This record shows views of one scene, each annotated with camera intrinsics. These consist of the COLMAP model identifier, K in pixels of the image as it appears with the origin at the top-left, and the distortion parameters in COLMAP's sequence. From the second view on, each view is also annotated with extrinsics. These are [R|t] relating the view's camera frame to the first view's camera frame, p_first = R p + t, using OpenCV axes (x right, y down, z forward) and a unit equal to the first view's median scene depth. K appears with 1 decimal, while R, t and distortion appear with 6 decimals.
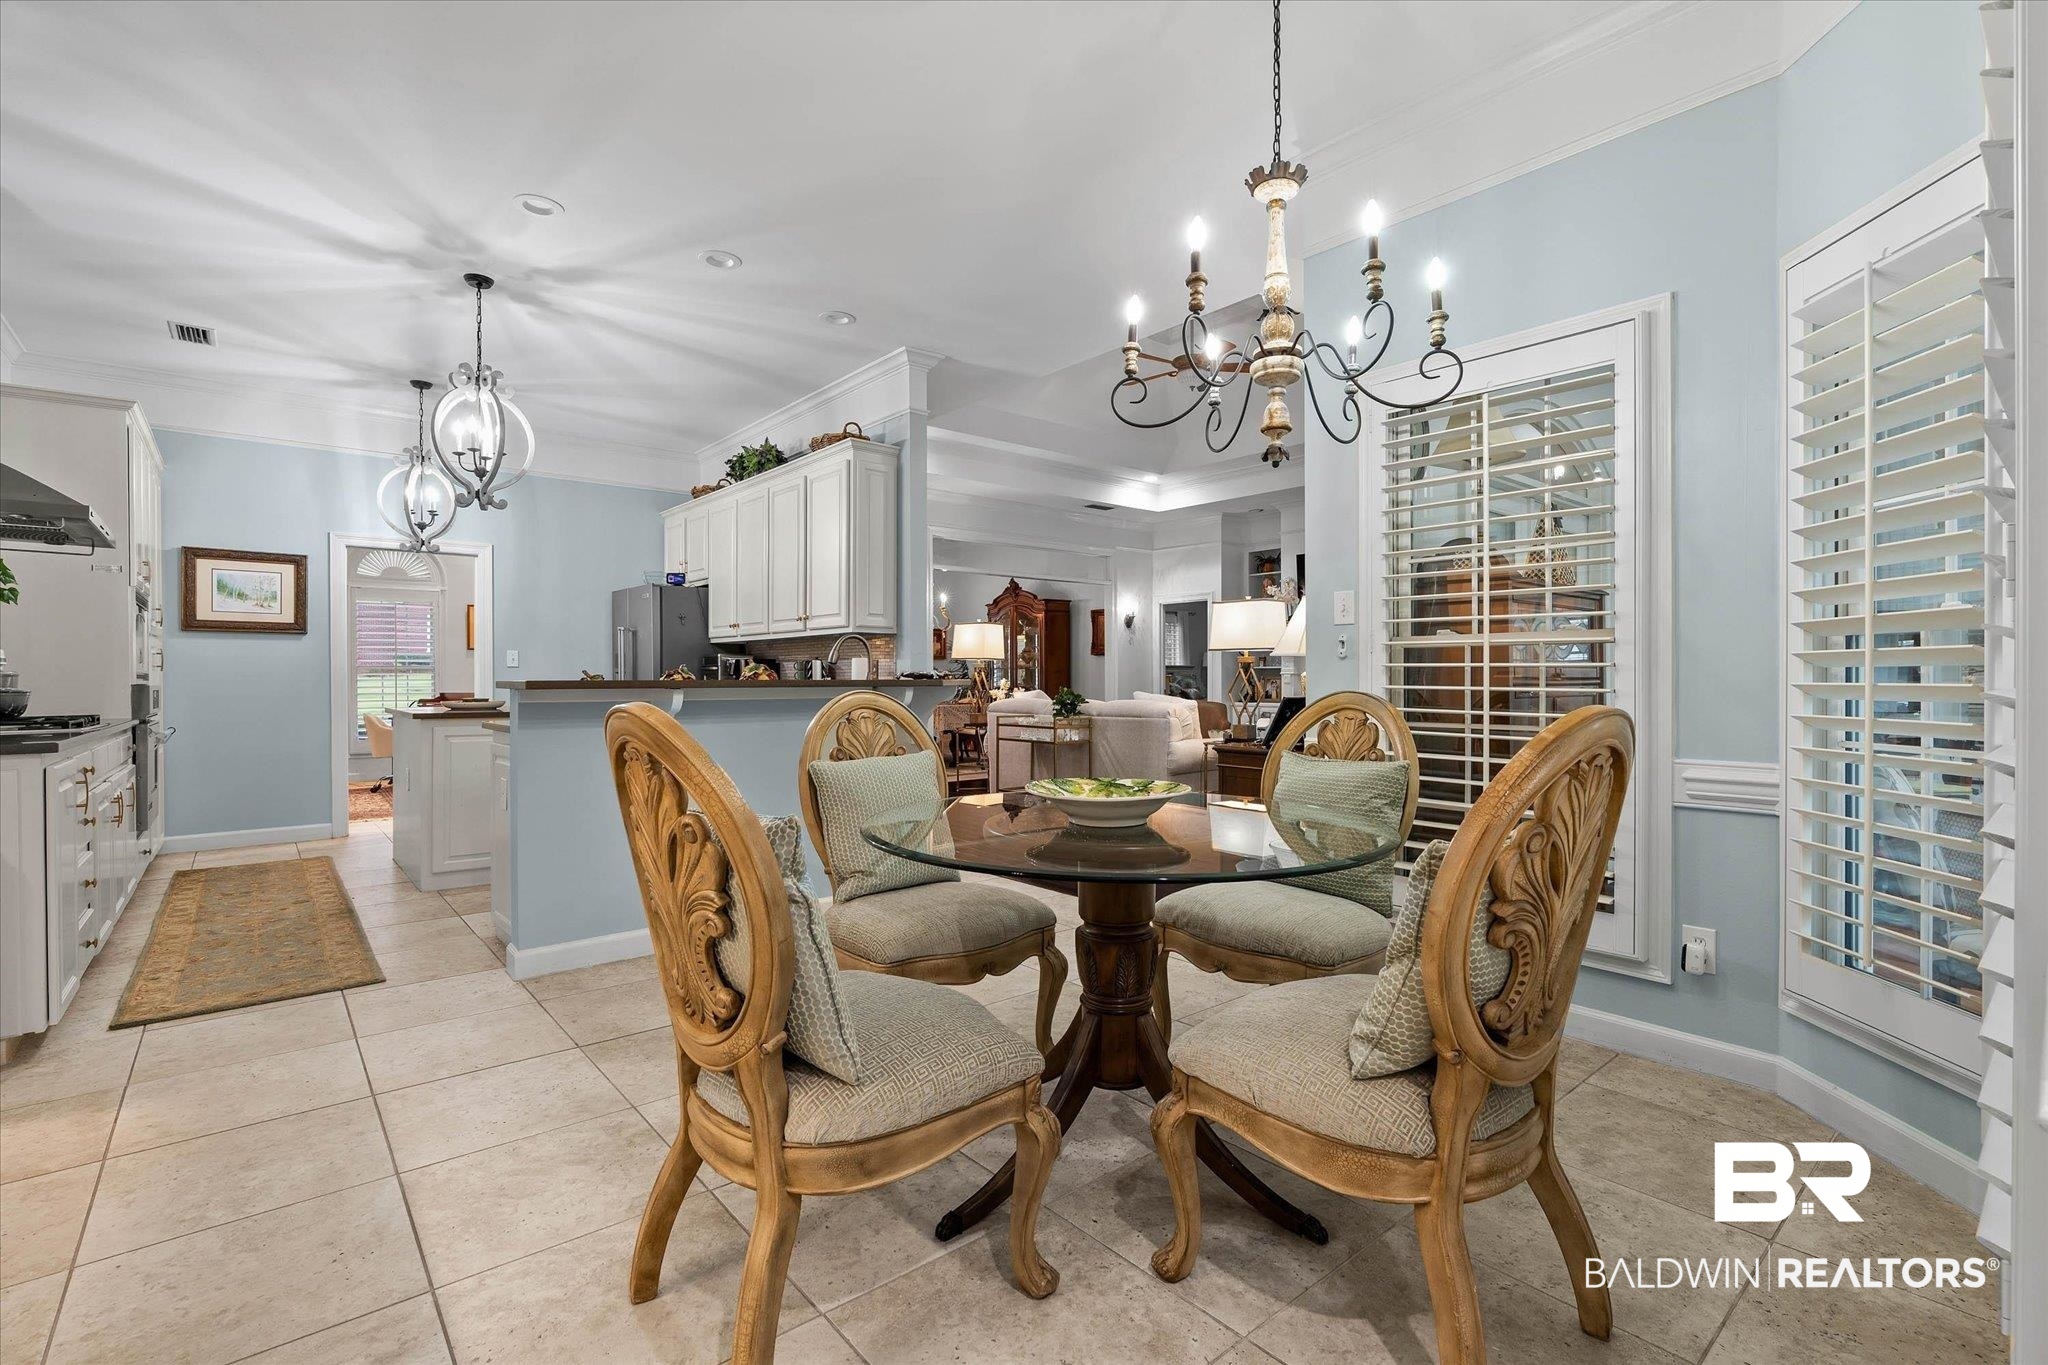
lens RADIAL K [[933.2, 0, 1012.1], [0, 933.2, 683.6], [0, 0, 1]] dist [-0.005307, 0.000676]
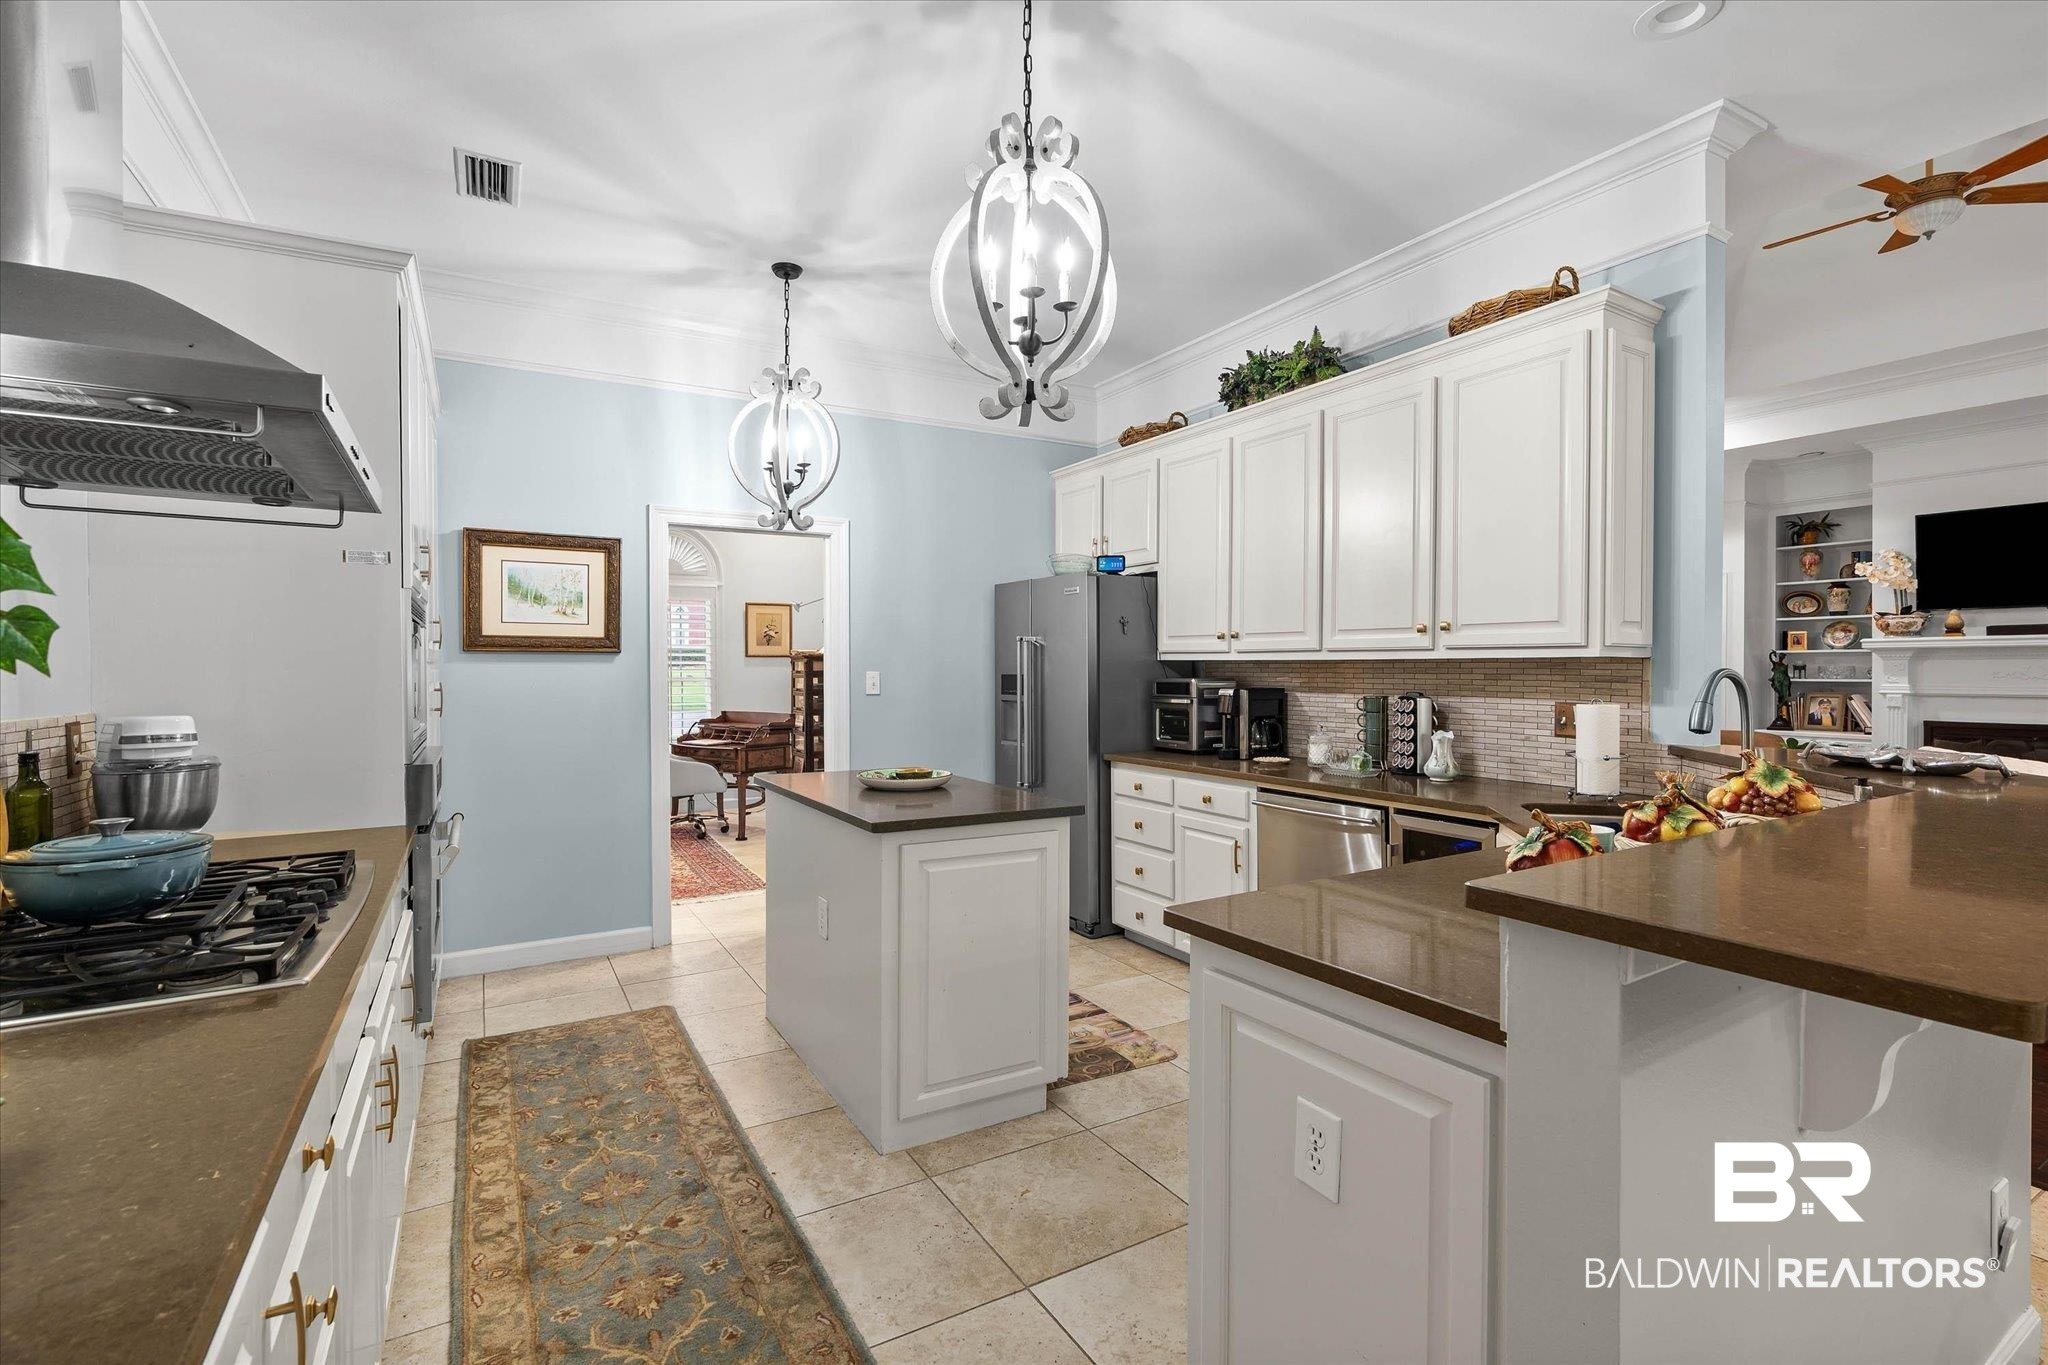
lens RADIAL K [[933.2, 0, 1007.3], [0, 933.2, 677.3], [0, 0, 1]] dist [-0.005307, 0.000676]
pose [[0.985228, 0.002271, -0.171234, -0.375889], [-0.001218, 0.999980, 0.006250, -0.041986], [0.171245, -0.005949, 0.985211, 0.387311]]
